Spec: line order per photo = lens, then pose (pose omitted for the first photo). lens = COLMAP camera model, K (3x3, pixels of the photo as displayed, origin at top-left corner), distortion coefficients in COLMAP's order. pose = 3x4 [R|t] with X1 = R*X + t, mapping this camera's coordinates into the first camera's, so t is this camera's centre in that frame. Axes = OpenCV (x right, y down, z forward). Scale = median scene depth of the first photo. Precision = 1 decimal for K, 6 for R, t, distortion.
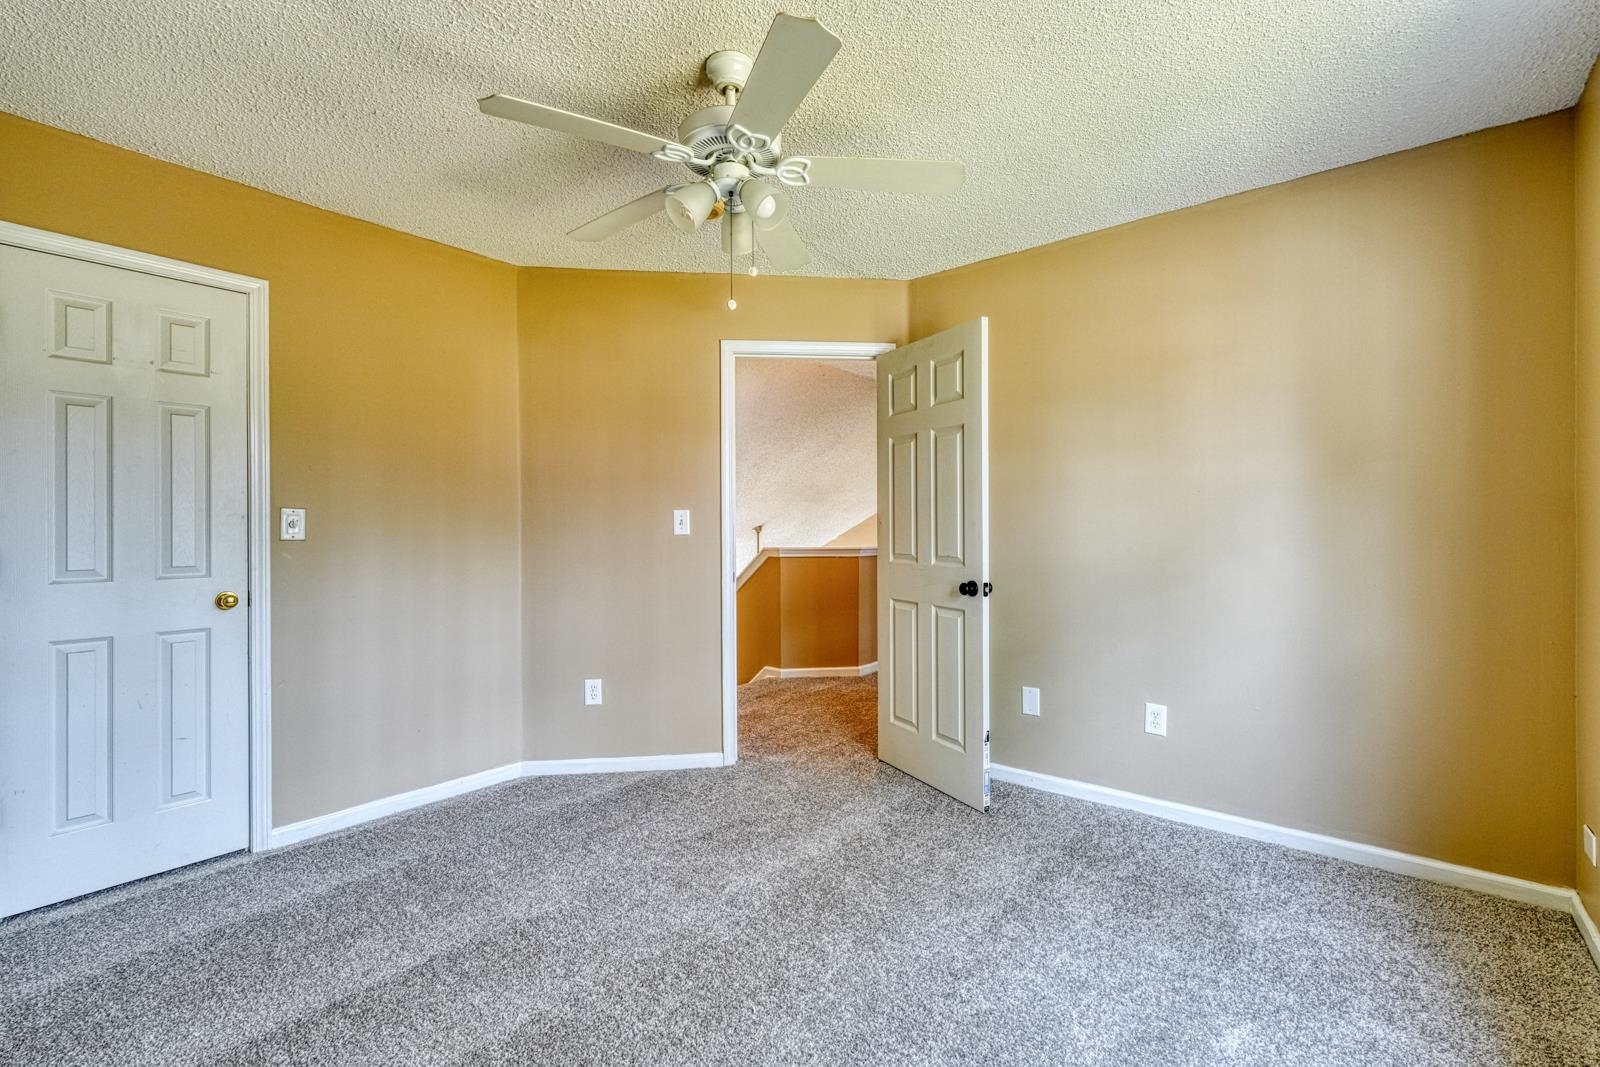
lens RADIAL K [[695.8, 0, 802.6], [0, 695.8, 532.3], [0, 0, 1]] dist [0.000988, 0.000064]
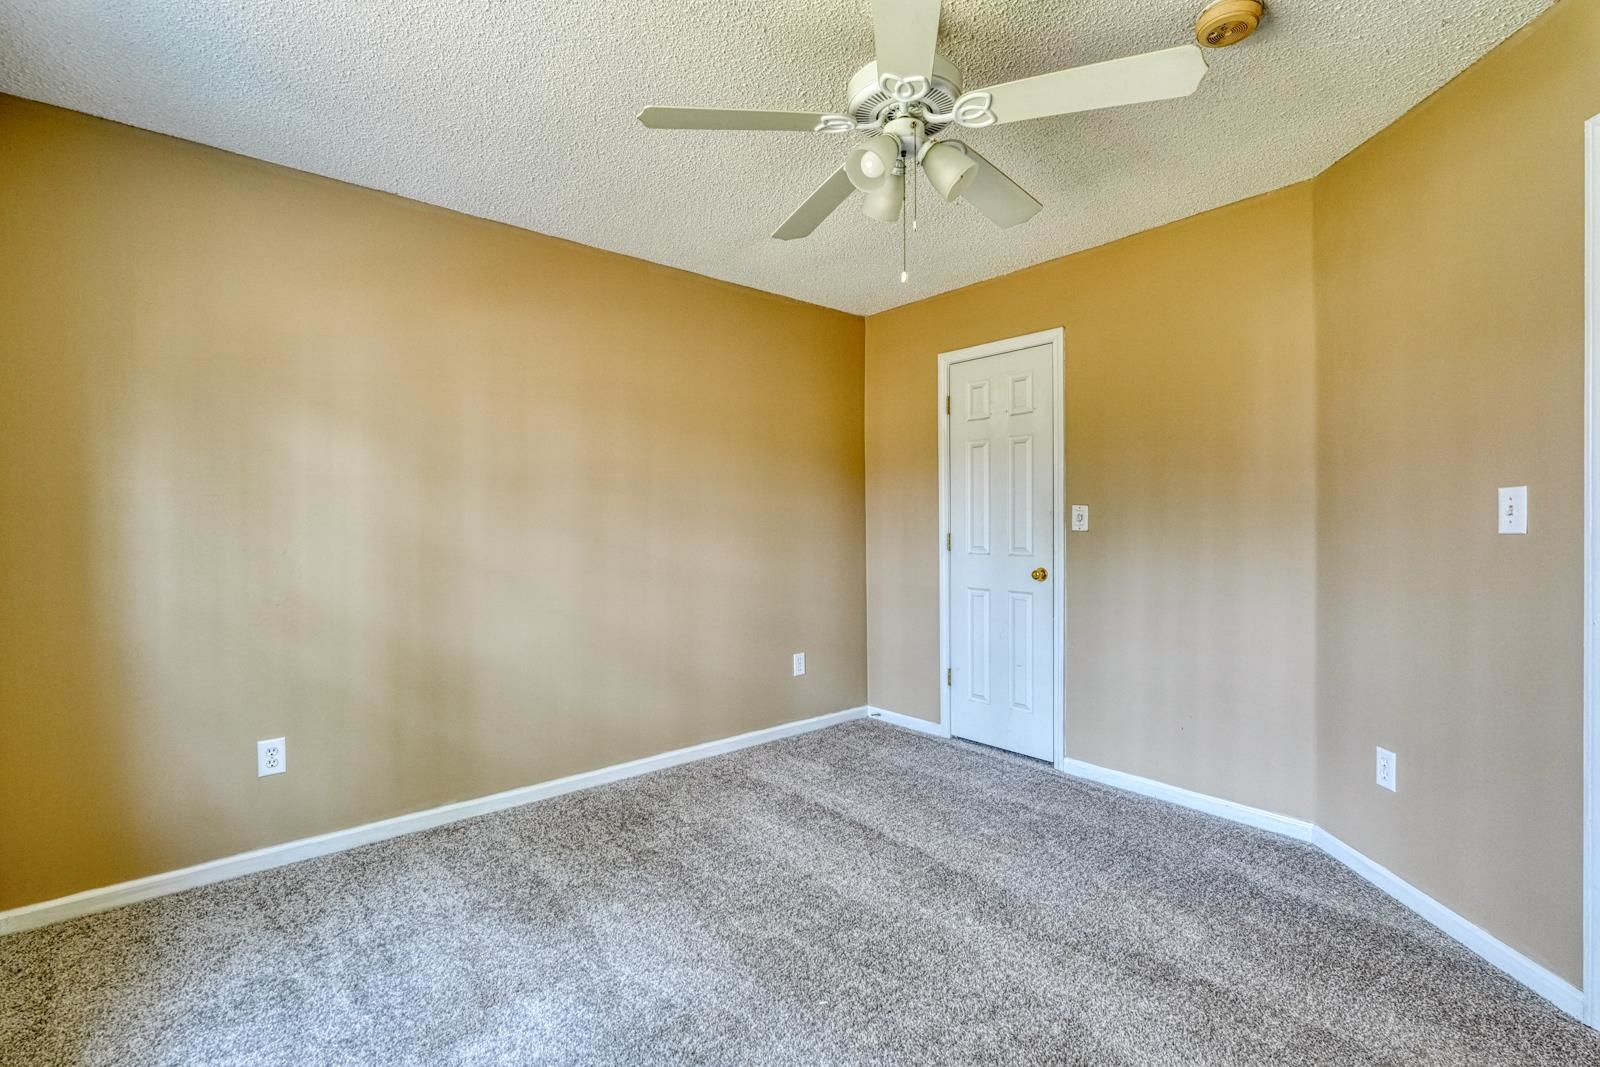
lens RADIAL K [[695.8, 0, 802.6], [0, 695.8, 532.3], [0, 0, 1]] dist [0.000988, 0.000064]
pose [[-0.161676, 0.022038, -0.986598, 0.559336], [0.004443, 0.999757, 0.021604, -0.015145], [0.986834, -0.000890, -0.161734, 0.720556]]
